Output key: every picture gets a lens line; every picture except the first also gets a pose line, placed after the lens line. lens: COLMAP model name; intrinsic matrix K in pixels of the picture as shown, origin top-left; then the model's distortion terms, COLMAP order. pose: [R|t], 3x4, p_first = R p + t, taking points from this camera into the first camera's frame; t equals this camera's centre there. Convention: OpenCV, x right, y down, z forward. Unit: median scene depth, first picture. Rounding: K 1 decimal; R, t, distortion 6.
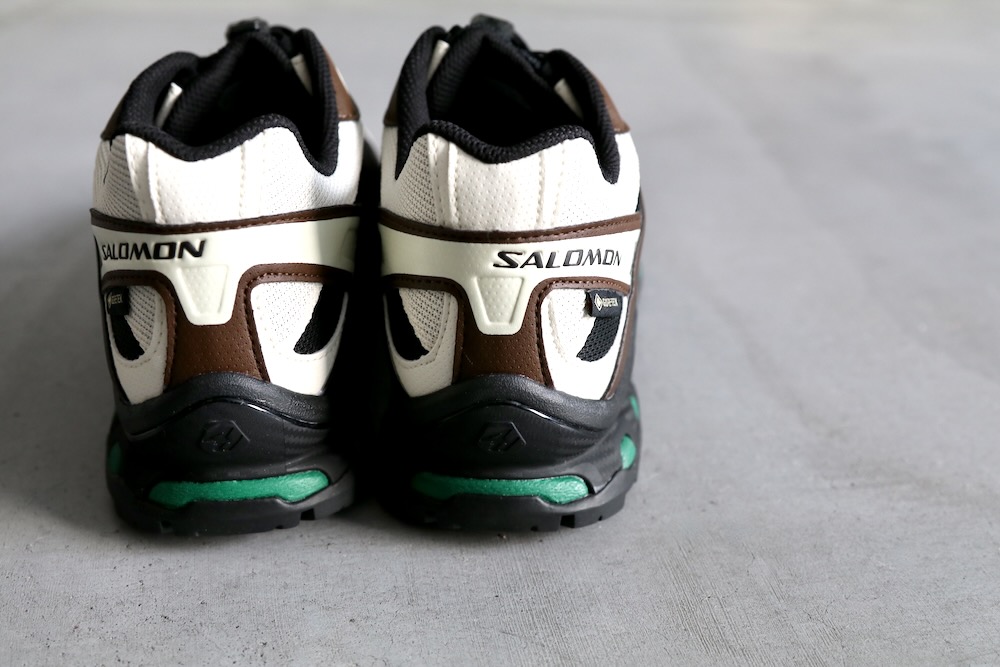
lens RADIAL K [[1059.7, 0, 500.0], [0, 1059.7, 333.5], [0, 0, 1]] dist [-0.125206, 0.065520]
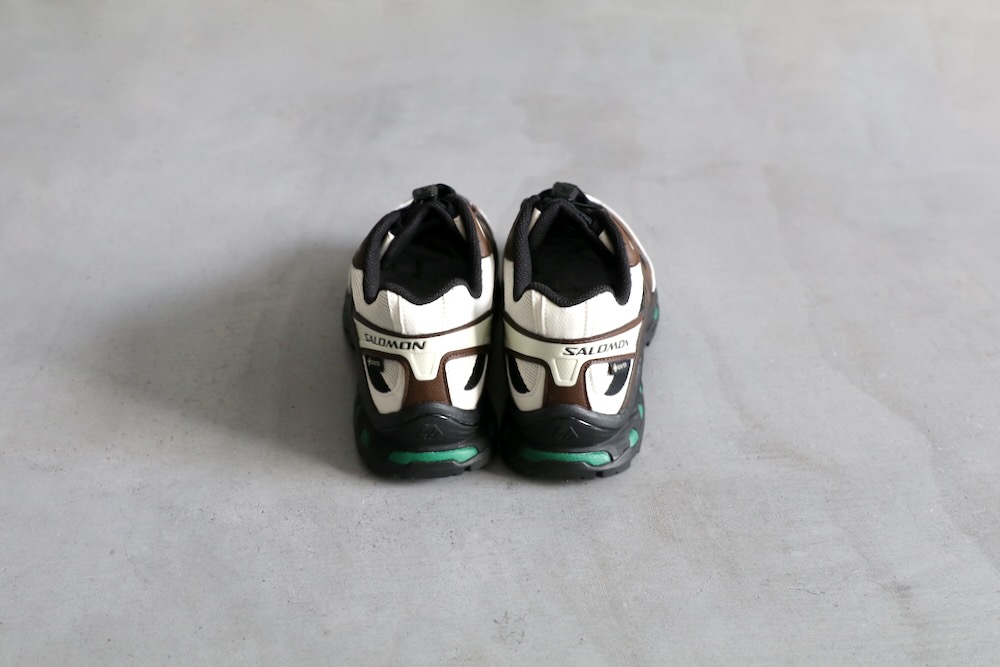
lens RADIAL K [[1108.8, 0, 500.0], [0, 1108.8, 333.5], [0, 0, 1]] dist [-0.118379, 0.057688]
pose [[0.997417, 0.013516, -0.070539, 0.021795], [-0.007789, 0.996697, 0.080833, -0.257307], [0.071399, -0.080075, 0.994228, -1.075562]]
